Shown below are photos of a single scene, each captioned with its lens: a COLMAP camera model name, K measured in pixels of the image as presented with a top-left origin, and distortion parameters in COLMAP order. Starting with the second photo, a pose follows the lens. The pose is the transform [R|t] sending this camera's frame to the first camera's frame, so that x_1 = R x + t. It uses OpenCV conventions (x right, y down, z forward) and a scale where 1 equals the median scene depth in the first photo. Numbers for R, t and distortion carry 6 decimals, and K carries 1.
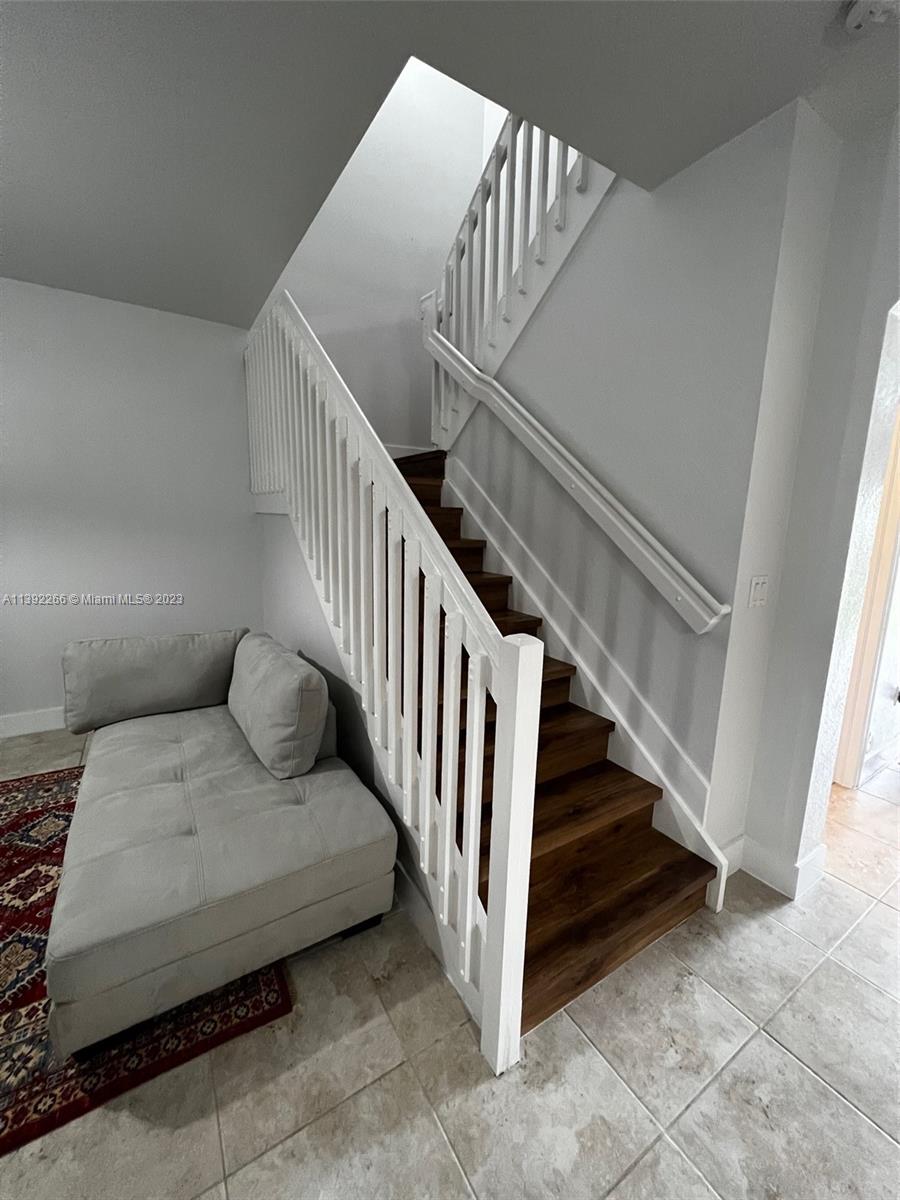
lens RADIAL K [[482.0, 0, 452.2], [0, 482.0, 601.3], [0, 0, 1]] dist [-0.002396, 0.000729]
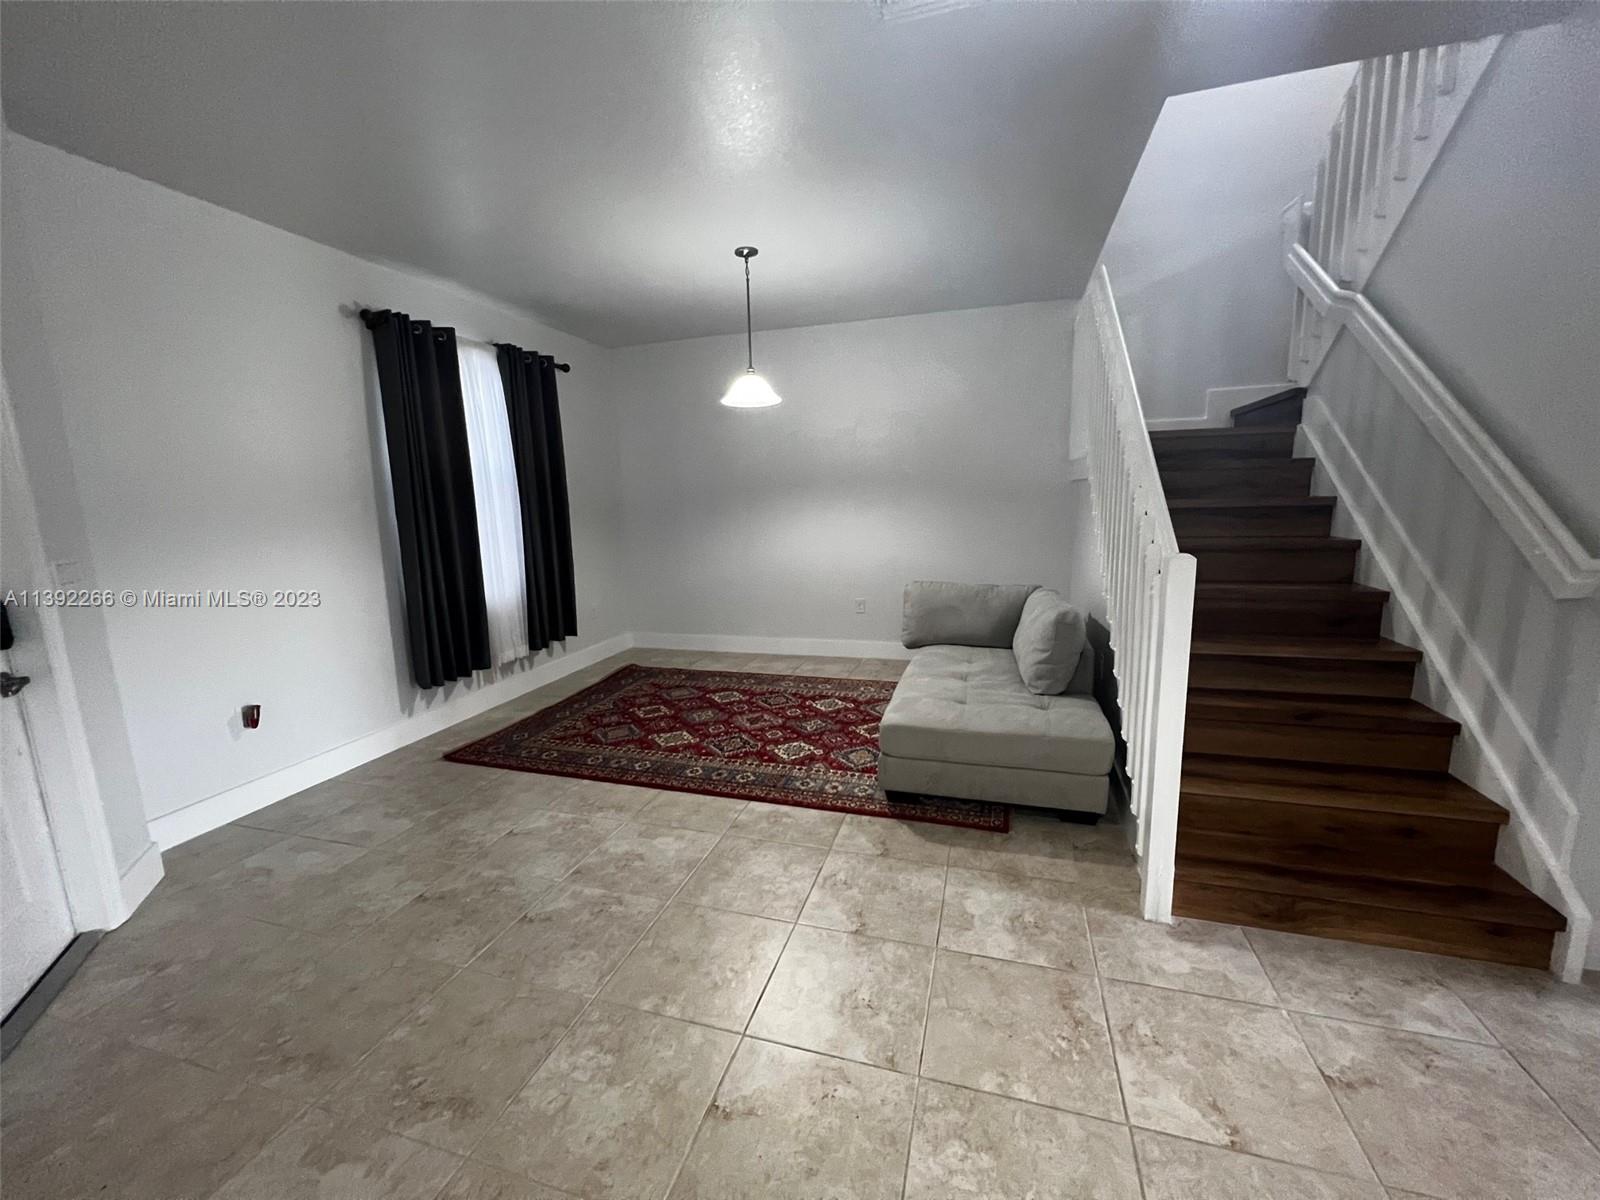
lens RADIAL K [[642.7, 0, 798.8], [0, 642.7, 600.8], [0, 0, 1]] dist [-0.002396, 0.000729]
pose [[0.651137, 0.082476, -0.754466, 0.453546], [-0.091733, 0.995342, 0.029638, 0.138728], [0.753396, 0.049911, 0.655670, -0.514280]]
